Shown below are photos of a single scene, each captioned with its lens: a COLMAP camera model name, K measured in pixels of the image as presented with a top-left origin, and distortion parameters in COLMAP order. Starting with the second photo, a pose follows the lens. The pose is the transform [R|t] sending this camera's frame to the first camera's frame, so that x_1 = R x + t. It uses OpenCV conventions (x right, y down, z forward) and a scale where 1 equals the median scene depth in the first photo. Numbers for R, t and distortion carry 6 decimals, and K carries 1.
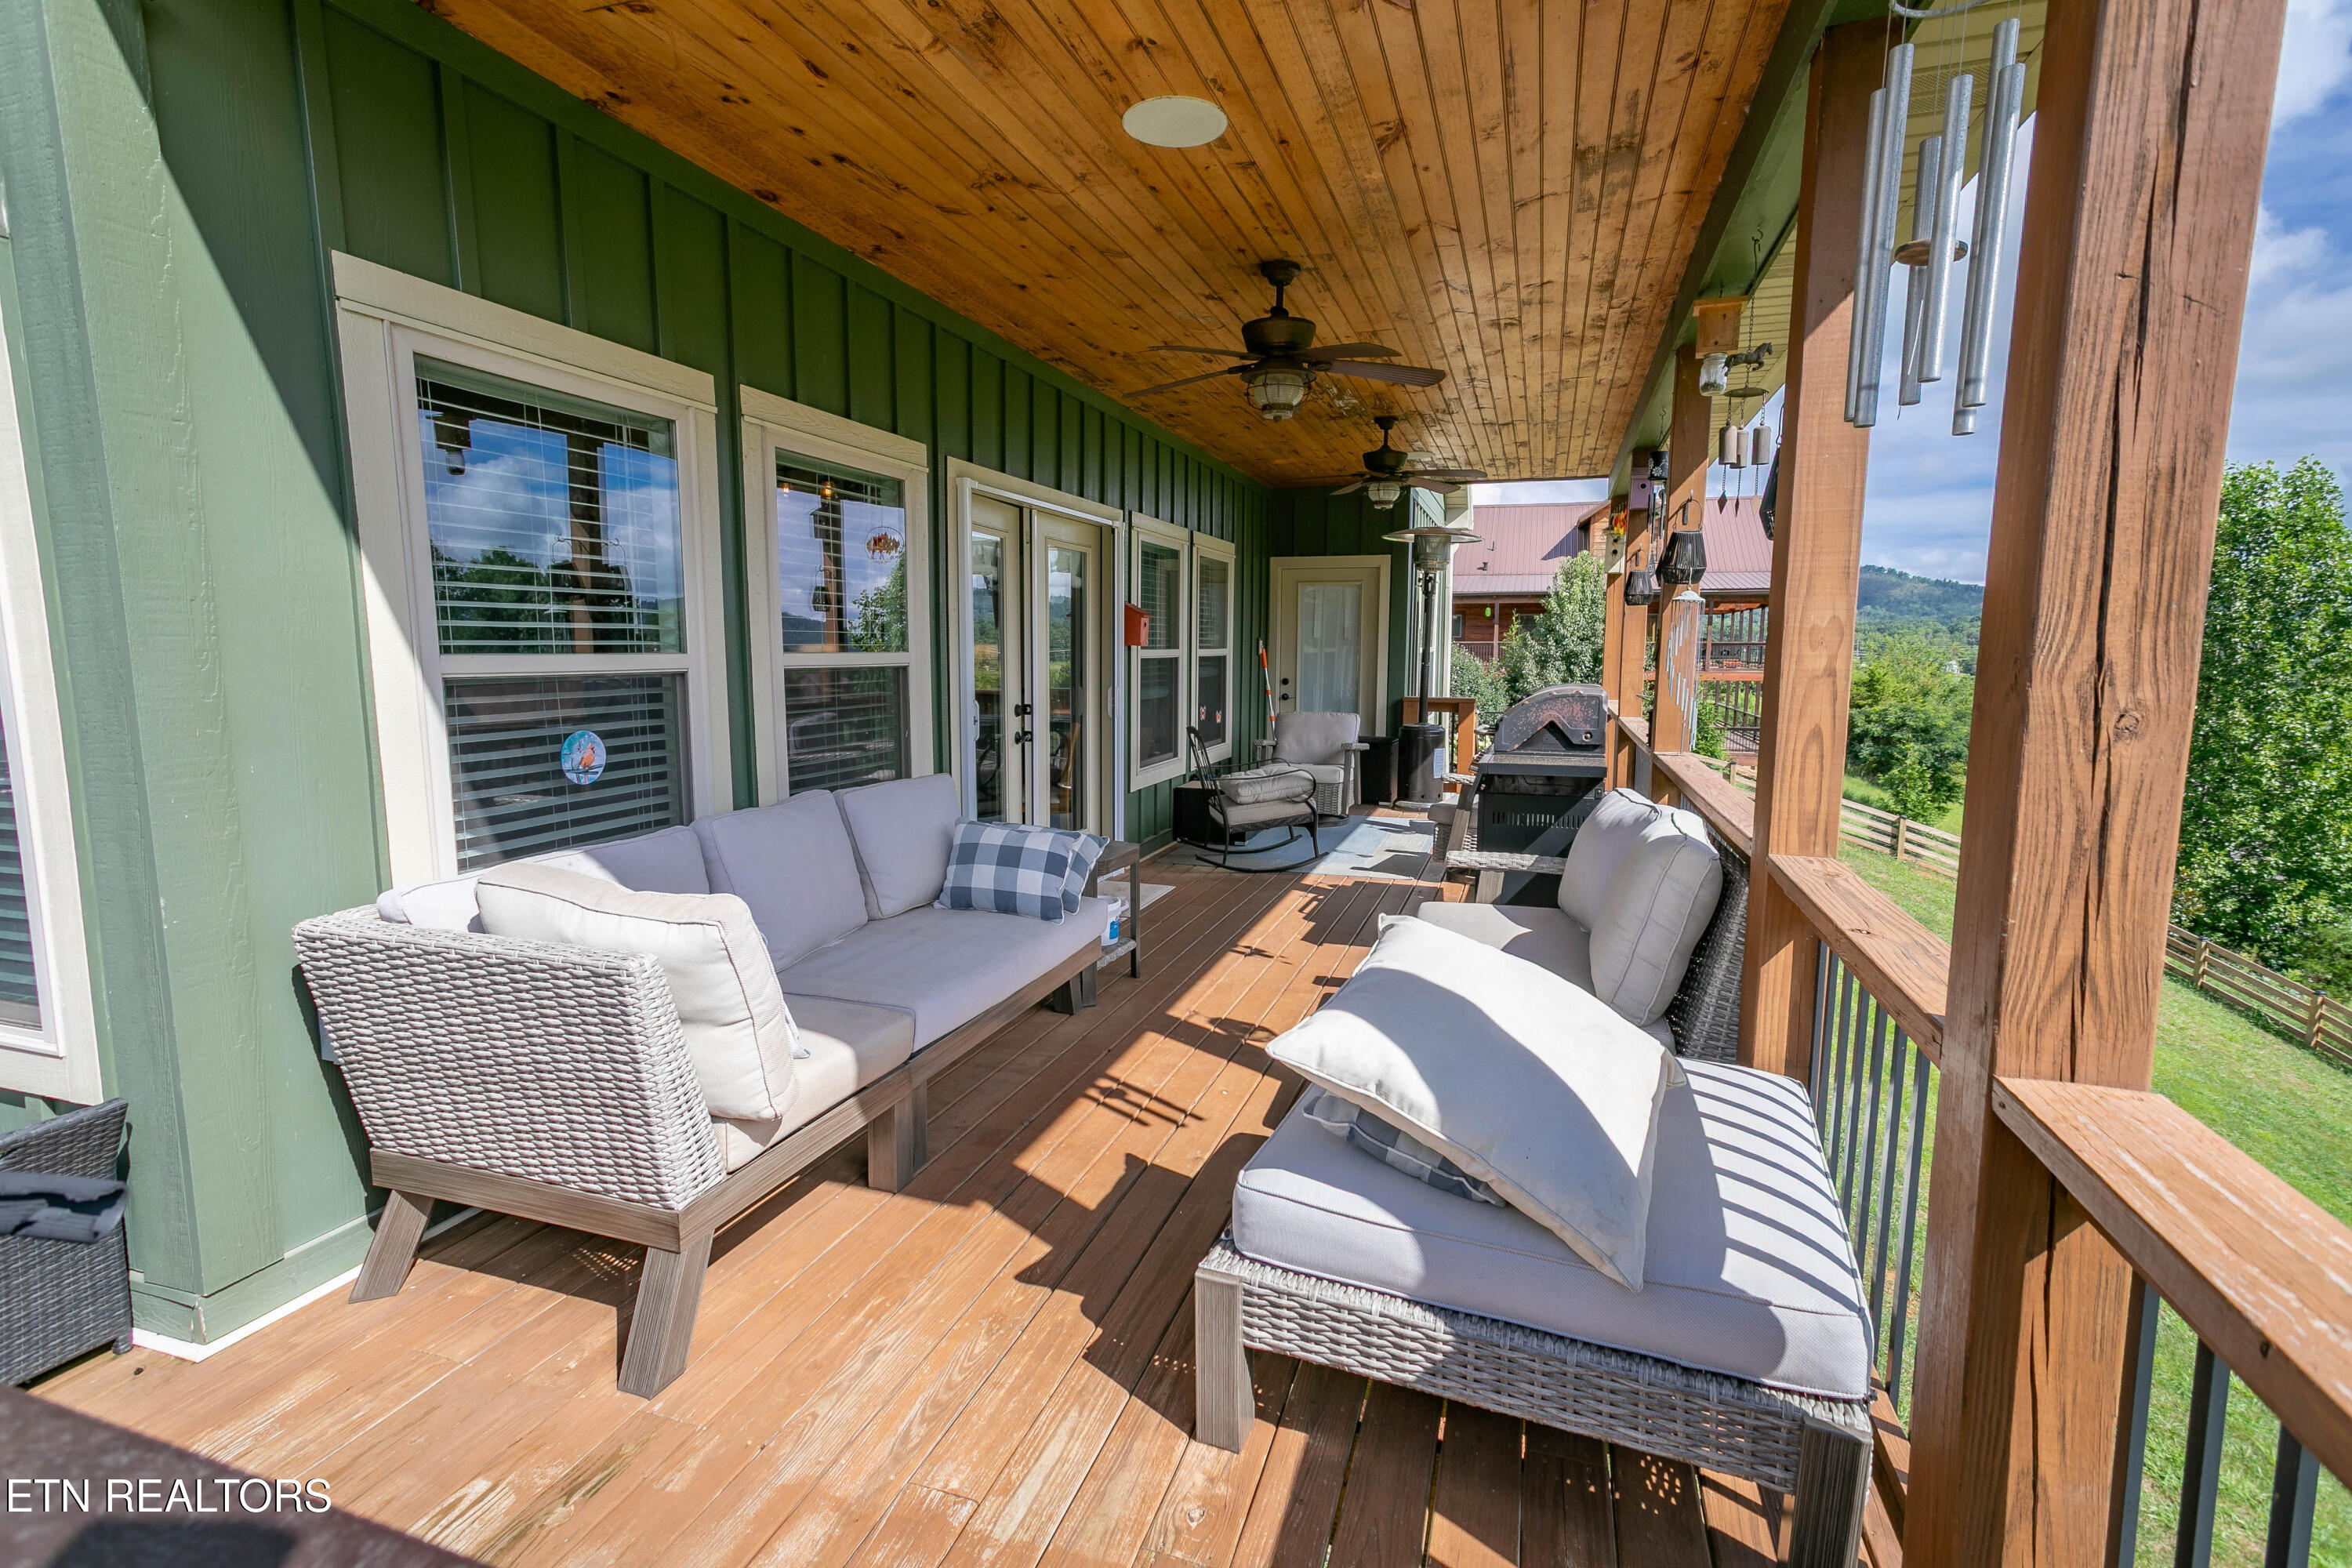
lens RADIAL K [[1107.8, 0, 1170.0], [0, 1107.8, 783.7], [0, 0, 1]] dist [0.001549, 0.000560]
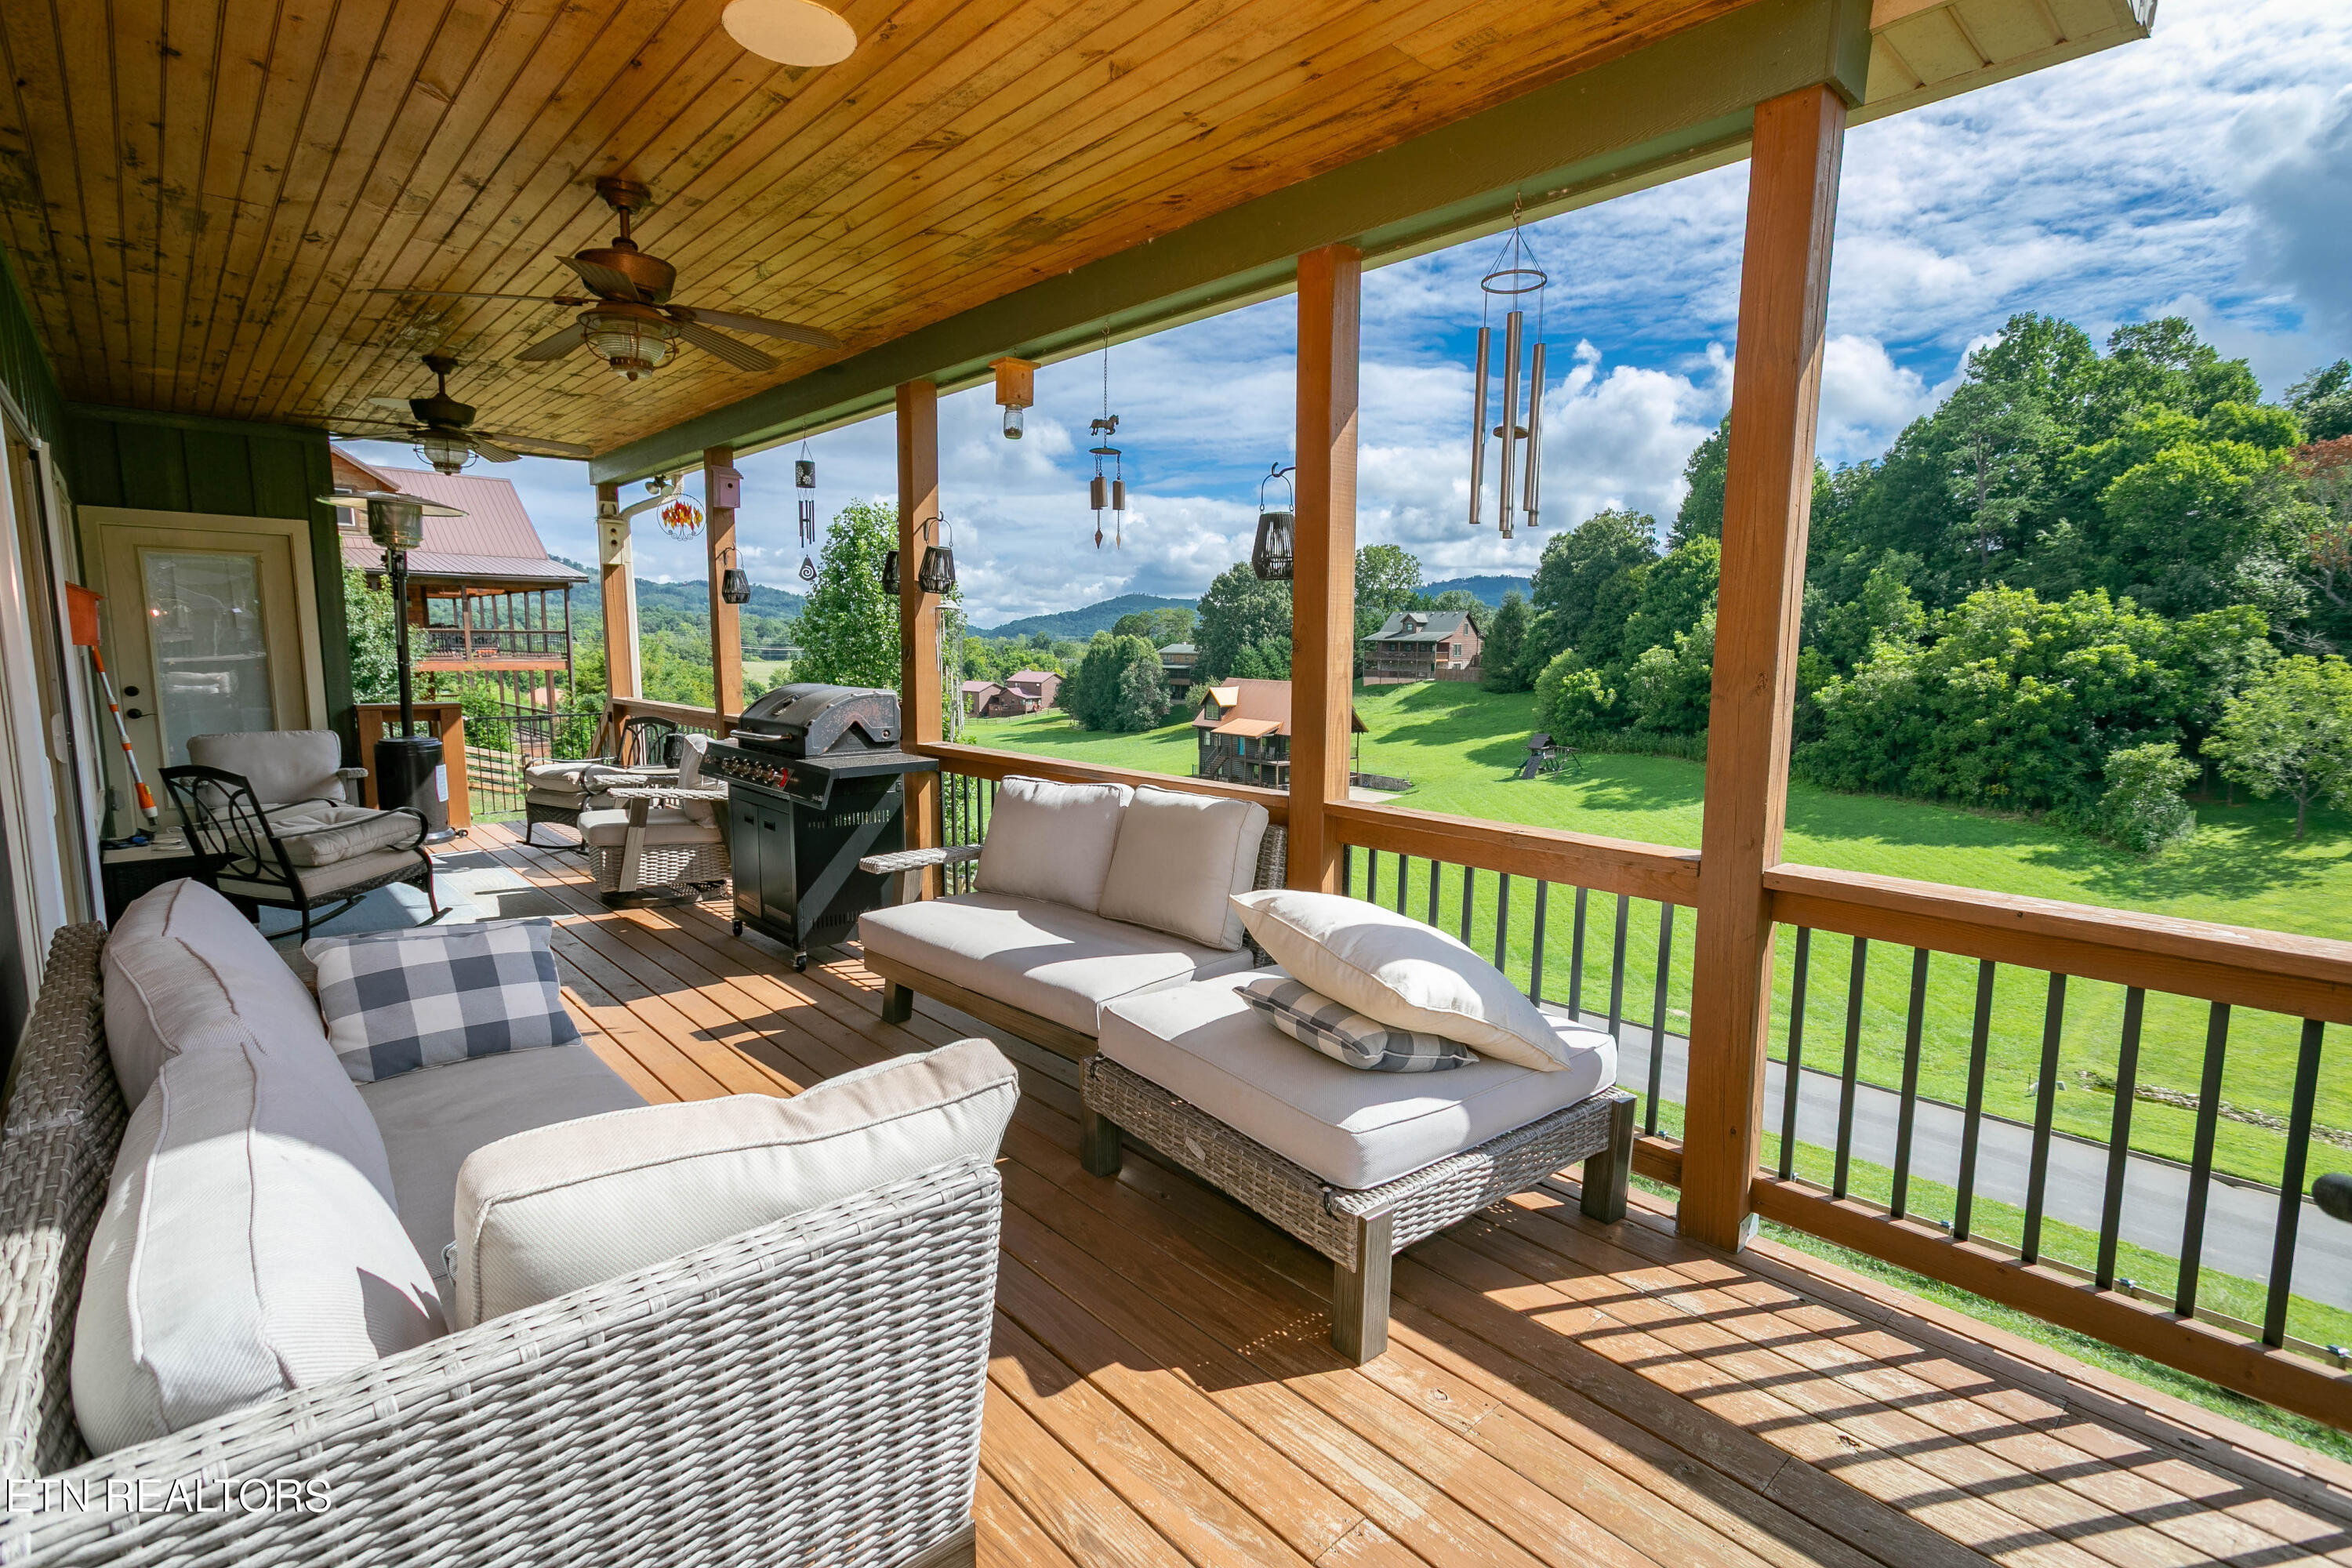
lens RADIAL K [[1107.8, 0, 1170.0], [0, 1107.8, 783.7], [0, 0, 1]] dist [0.001549, 0.000560]
pose [[0.480409, -0.112154, 0.869844, -0.456980], [0.101104, 0.992260, 0.072098, -0.048251], [-0.871198, 0.053309, 0.488030, 0.265985]]
